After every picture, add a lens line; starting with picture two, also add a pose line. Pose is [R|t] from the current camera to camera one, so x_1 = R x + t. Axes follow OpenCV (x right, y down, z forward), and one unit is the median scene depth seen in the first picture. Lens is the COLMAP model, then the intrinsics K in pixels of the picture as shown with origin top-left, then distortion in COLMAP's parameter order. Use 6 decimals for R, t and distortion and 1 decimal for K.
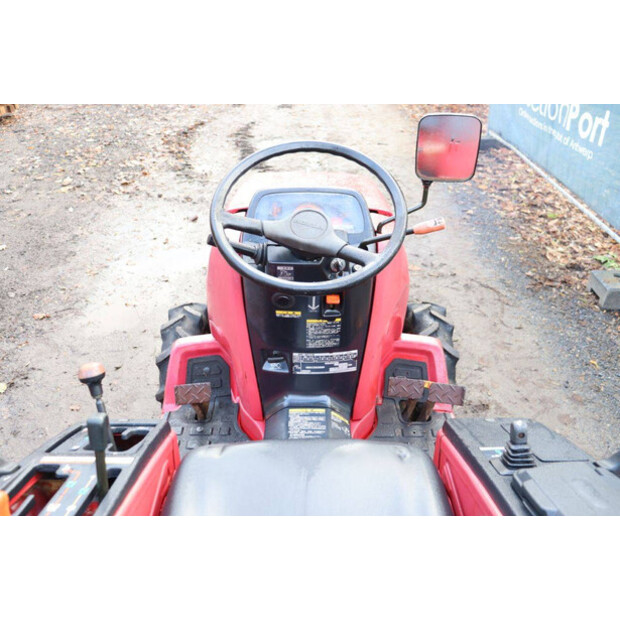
lens RADIAL K [[521.5, 0, 307.9], [0, 521.5, 311.4], [0, 0, 1]] dist [-0.082959, 0.012097]
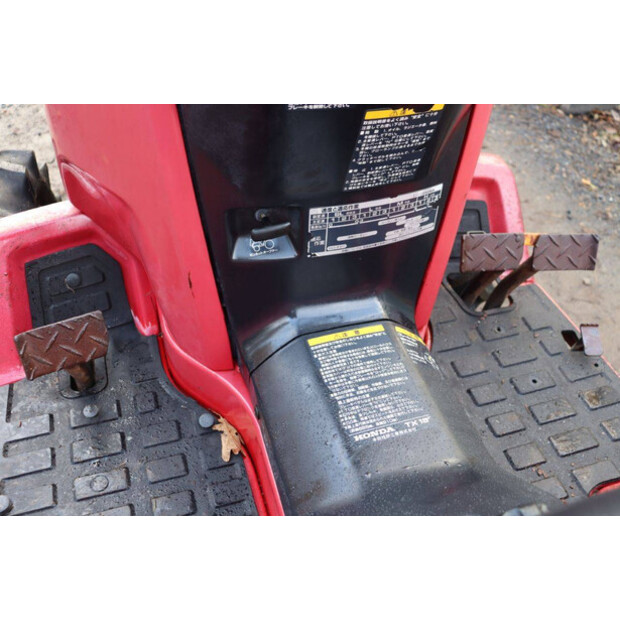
lens RADIAL K [[592.7, 0, 308.4], [0, 592.7, 305.6], [0, 0, 1]] dist [-0.069016, 0.000000]
pose [[0.951540, -0.176205, 0.252038, -0.155467], [0.113887, 0.963208, 0.243433, 0.038684], [-0.285659, -0.202932, 0.936599, 0.534181]]
